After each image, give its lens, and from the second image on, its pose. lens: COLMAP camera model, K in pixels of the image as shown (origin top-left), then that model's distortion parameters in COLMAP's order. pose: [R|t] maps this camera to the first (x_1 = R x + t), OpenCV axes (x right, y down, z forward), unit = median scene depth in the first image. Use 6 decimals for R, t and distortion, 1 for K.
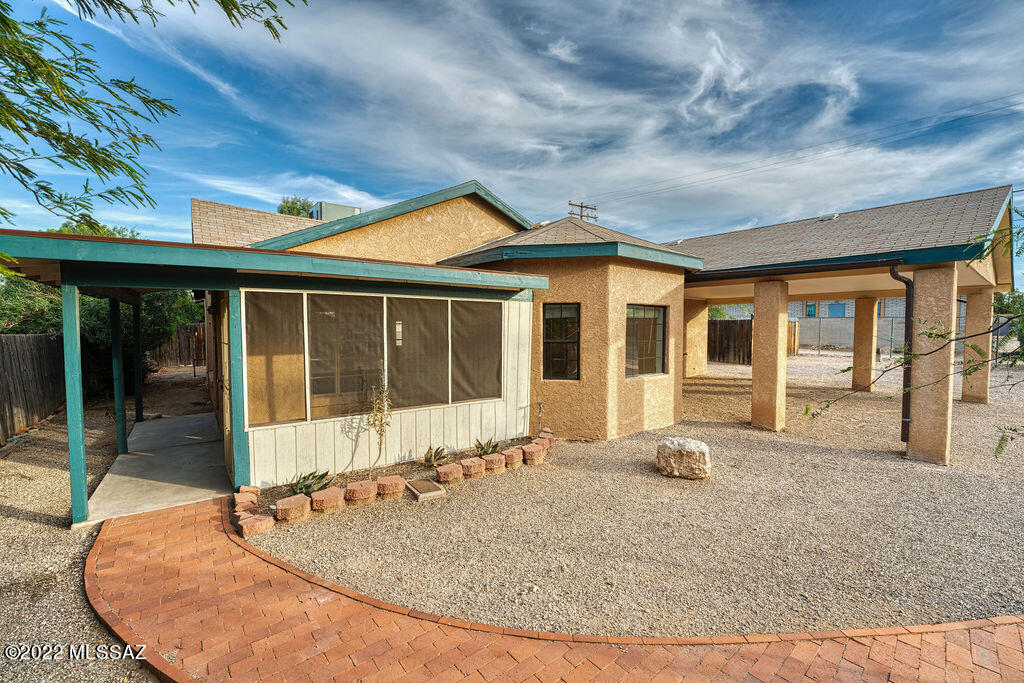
lens RADIAL K [[424.9, 0, 508.1], [0, 424.9, 337.4], [0, 0, 1]] dist [-0.022411, -0.000057]
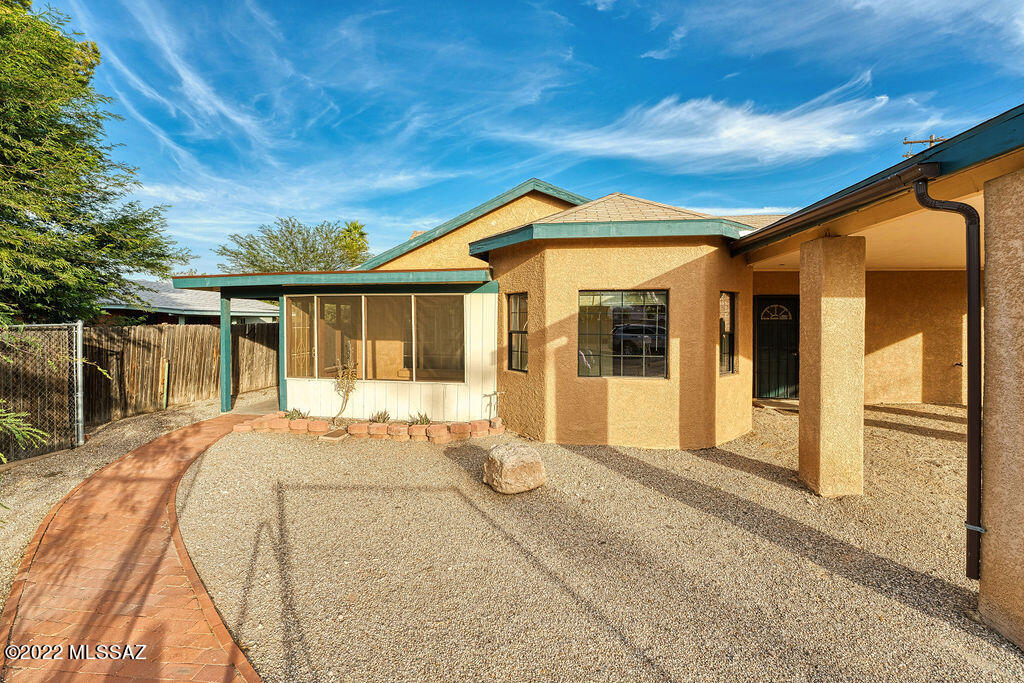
lens RADIAL K [[424.9, 0, 512.0], [0, 424.9, 324.6], [0, 0, 1]] dist [-0.022411, -0.000057]
pose [[0.693780, 0.007152, -0.720152, 0.840114], [-0.018077, 0.999809, -0.007486, -0.000931], [0.719961, 0.018212, 0.693776, 0.319019]]
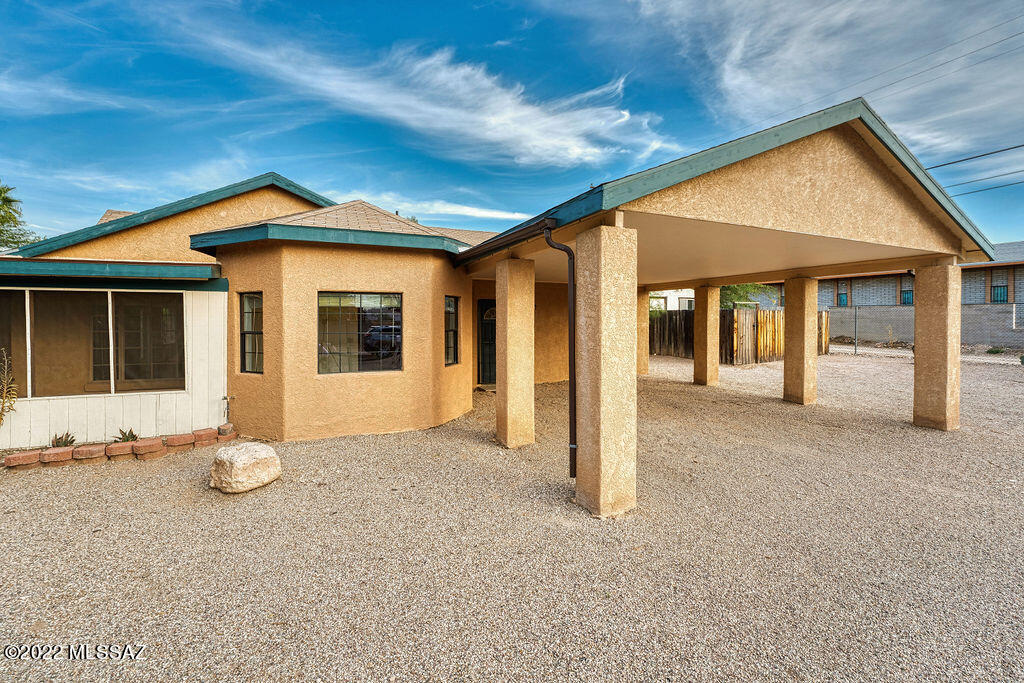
lens RADIAL K [[424.9, 0, 504.8], [0, 424.9, 322.8], [0, 0, 1]] dist [-0.022411, -0.000057]
pose [[0.965558, -0.003068, -0.260169, 0.933659], [-0.001813, 0.999827, -0.018516, 0.003001], [0.260181, 0.018350, 0.965386, 0.247385]]
